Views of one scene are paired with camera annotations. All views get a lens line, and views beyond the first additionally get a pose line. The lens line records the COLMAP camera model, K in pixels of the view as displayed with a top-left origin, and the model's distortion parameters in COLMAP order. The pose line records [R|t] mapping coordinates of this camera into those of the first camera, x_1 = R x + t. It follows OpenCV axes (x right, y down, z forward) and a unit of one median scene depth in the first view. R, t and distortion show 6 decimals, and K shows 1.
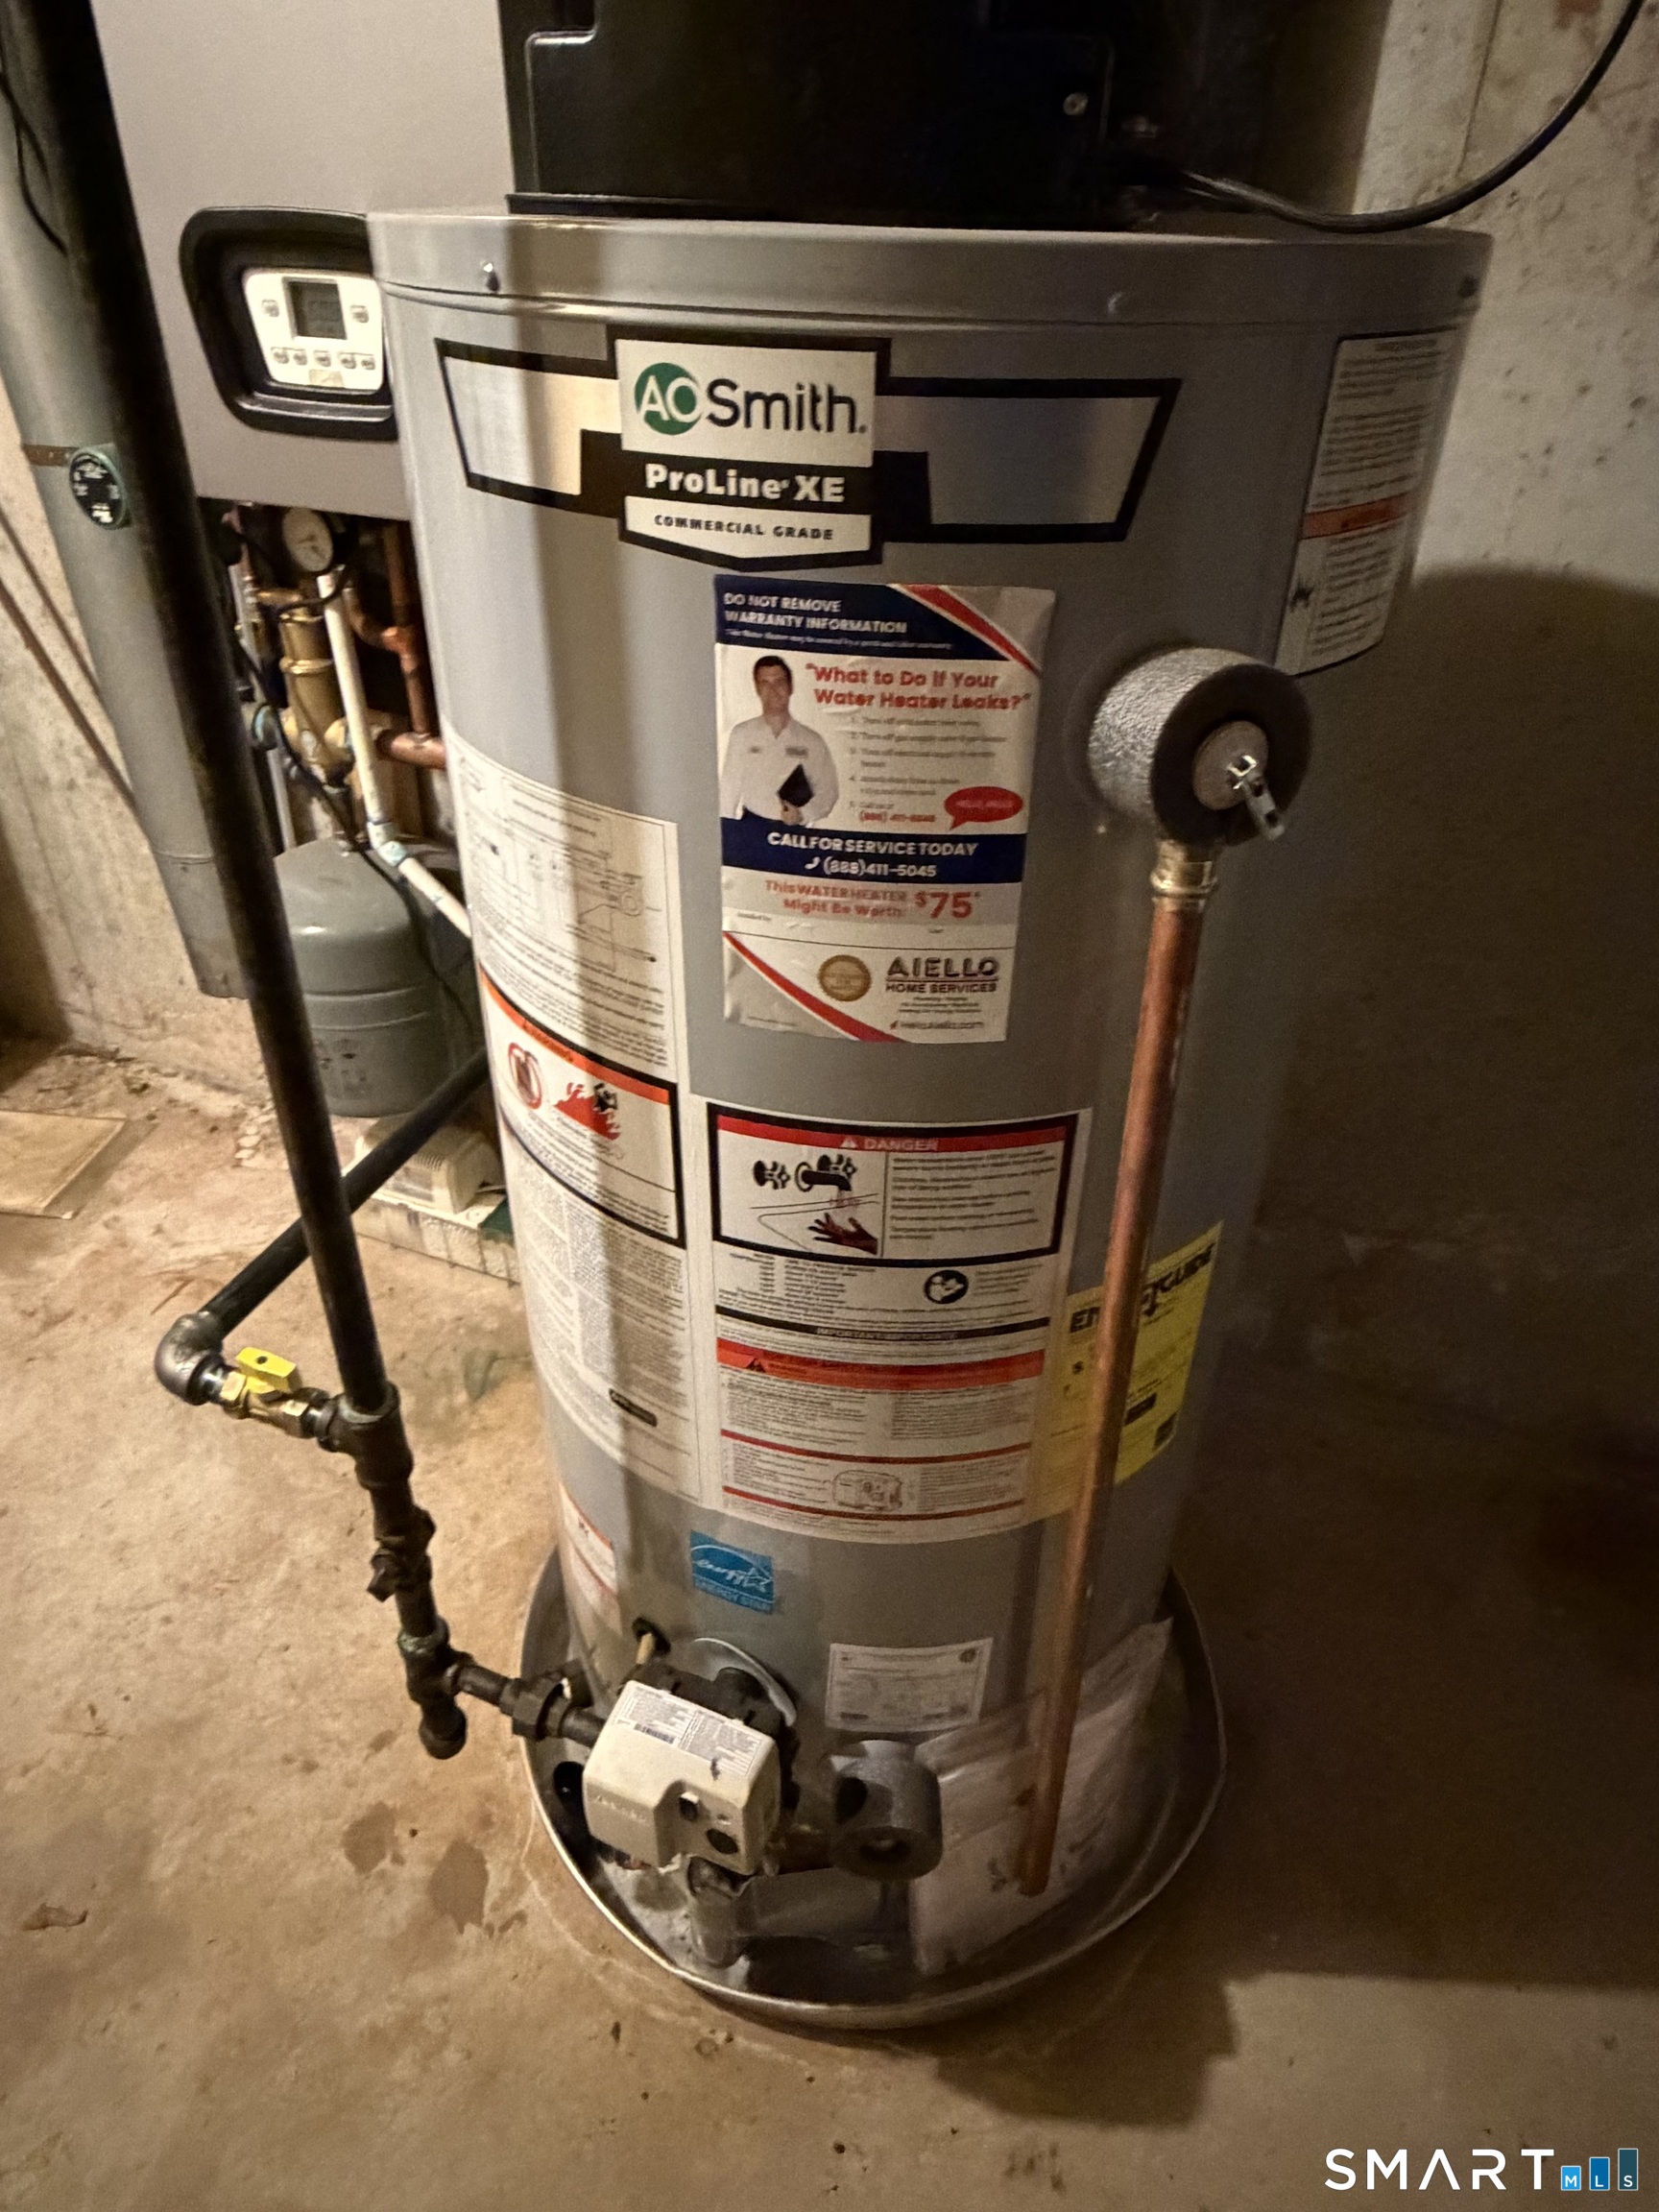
lens RADIAL K [[1368.9, 0, 850.8], [0, 1368.9, 1101.2], [0, 0, 1]] dist [0.009783, 0.000604]
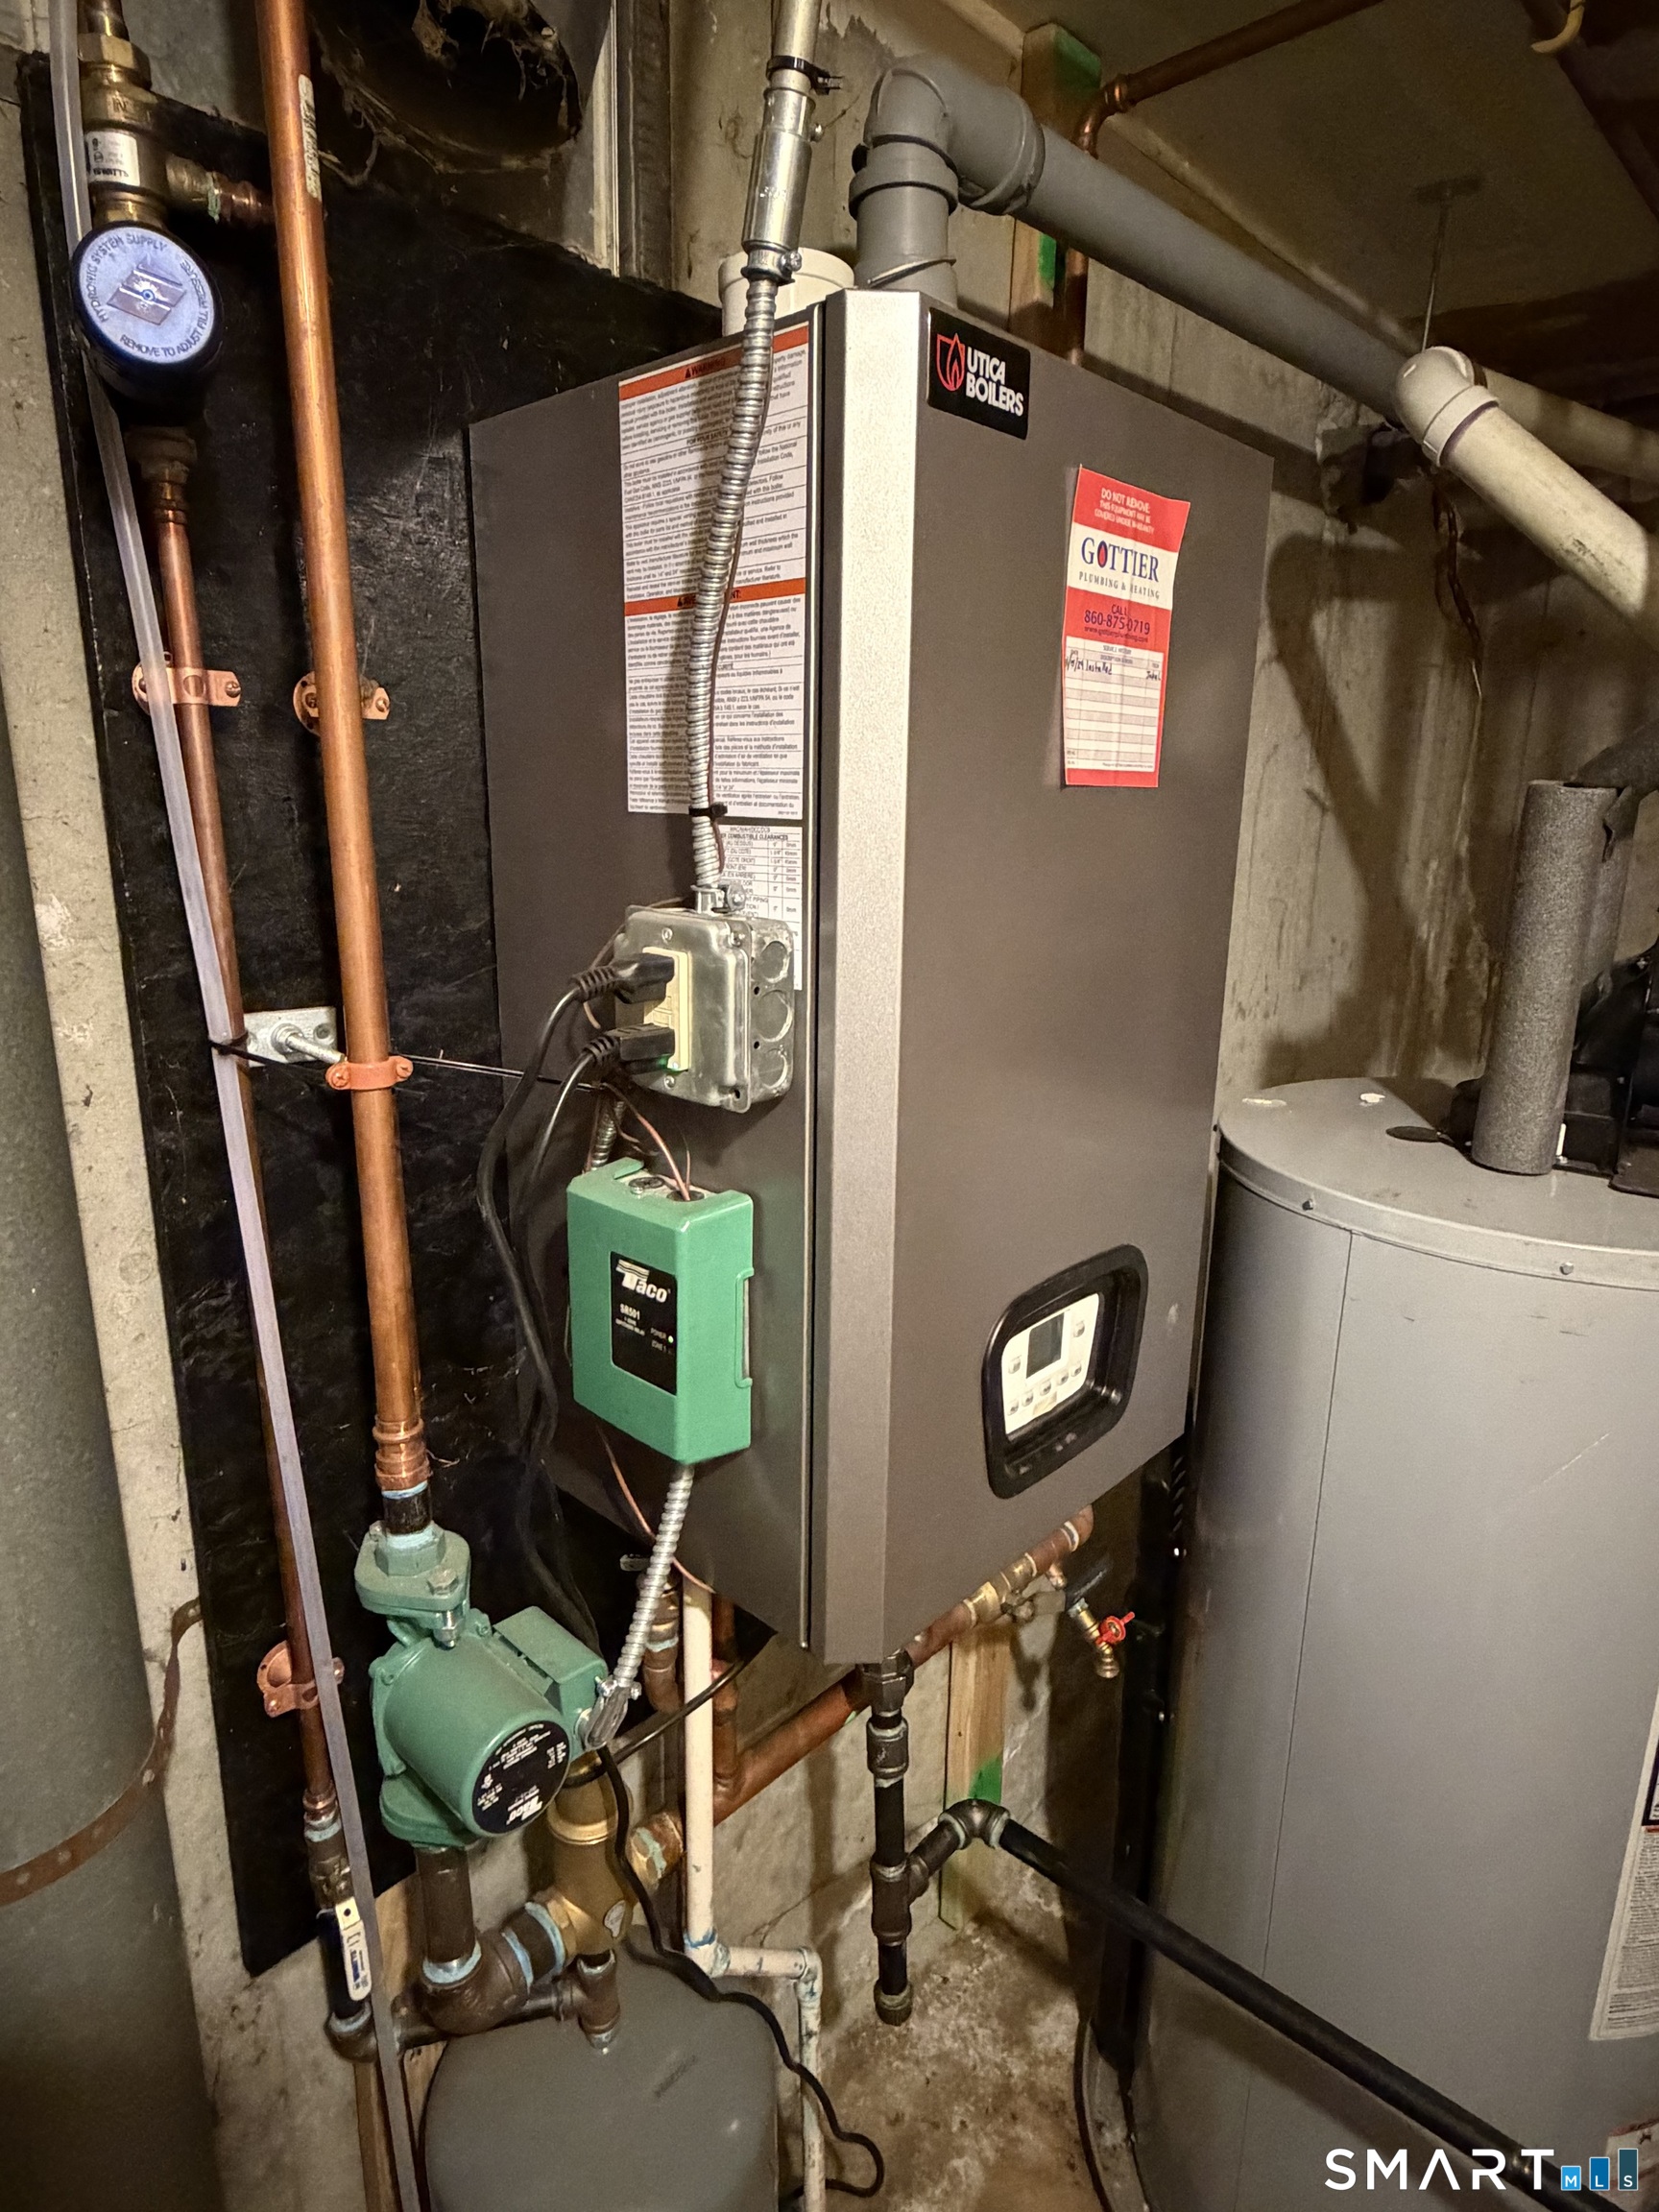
lens RADIAL K [[1240.6, 0, 829.6], [0, 1240.6, 1104.2], [0, 0, 1]] dist [0.012571, -0.000562]
pose [[0.359166, -0.246942, 0.900011, -1.129244], [0.514874, 0.856754, 0.029603, -0.790902], [-0.778398, 0.452760, 0.434861, 0.645380]]
